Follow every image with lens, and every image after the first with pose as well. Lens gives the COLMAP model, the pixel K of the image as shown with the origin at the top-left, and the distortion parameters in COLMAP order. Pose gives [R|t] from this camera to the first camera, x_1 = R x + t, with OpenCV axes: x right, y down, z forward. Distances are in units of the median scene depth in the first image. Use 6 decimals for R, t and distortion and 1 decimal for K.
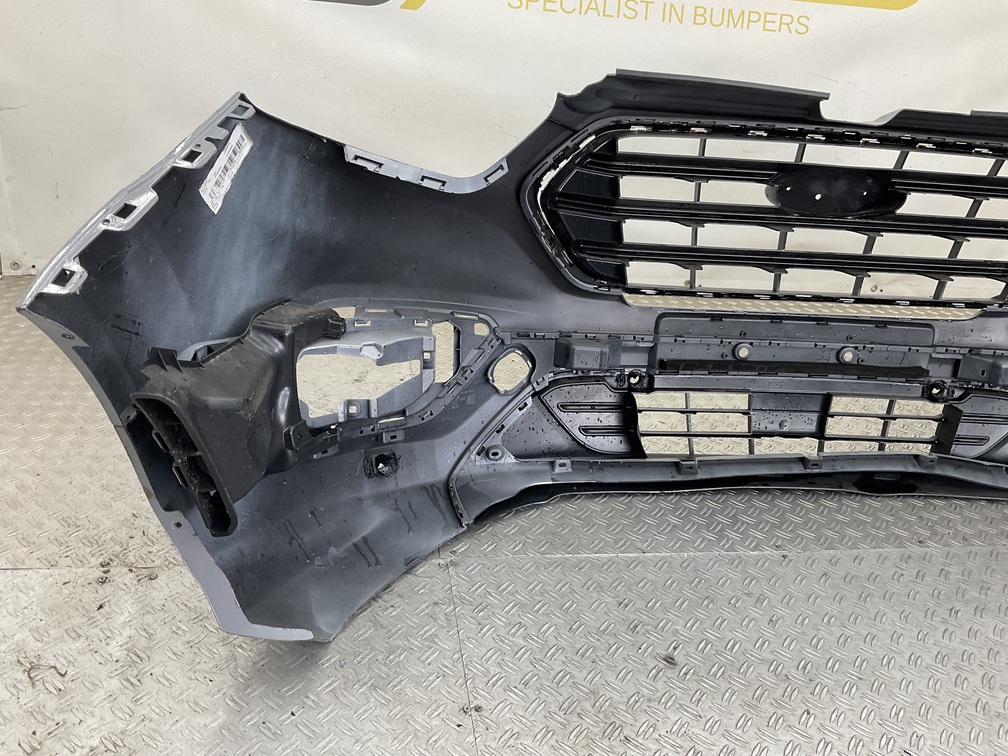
lens RADIAL K [[834.3, 0, 500.7], [0, 834.3, 378.1], [0, 0, 1]] dist [0.118145, -0.230761]
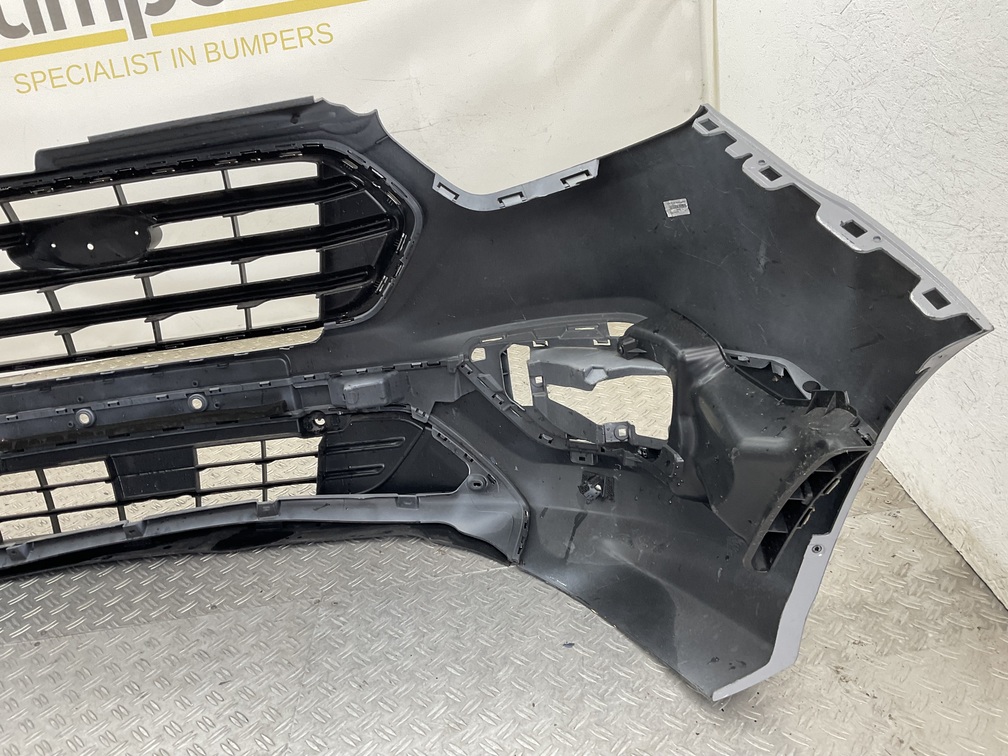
lens RADIAL K [[848.0, 0, 504.0], [0, 848.0, 378.0], [0, 0, 1]] dist [0.000153, -0.014646]
pose [[0.965916, -0.163274, -0.200869, 0.943084], [0.159711, 0.986580, -0.033930, 0.032012], [0.203713, 0.000693, 0.979030, 0.170422]]
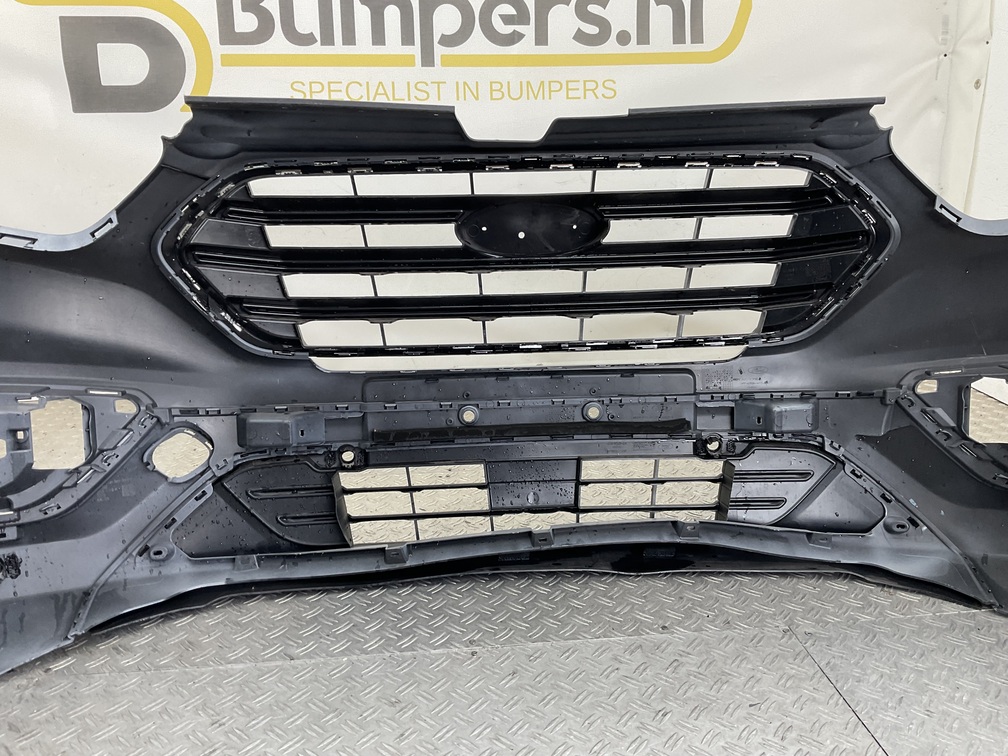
lens RADIAL K [[834.3, 0, 500.7], [0, 834.3, 378.1], [0, 0, 1]] dist [0.118145, -0.230761]
pose [[0.993713, -0.081570, -0.076686, 0.393117], [0.067606, 0.983168, -0.169737, 0.080176], [0.089240, 0.163486, 0.982501, 0.147593]]
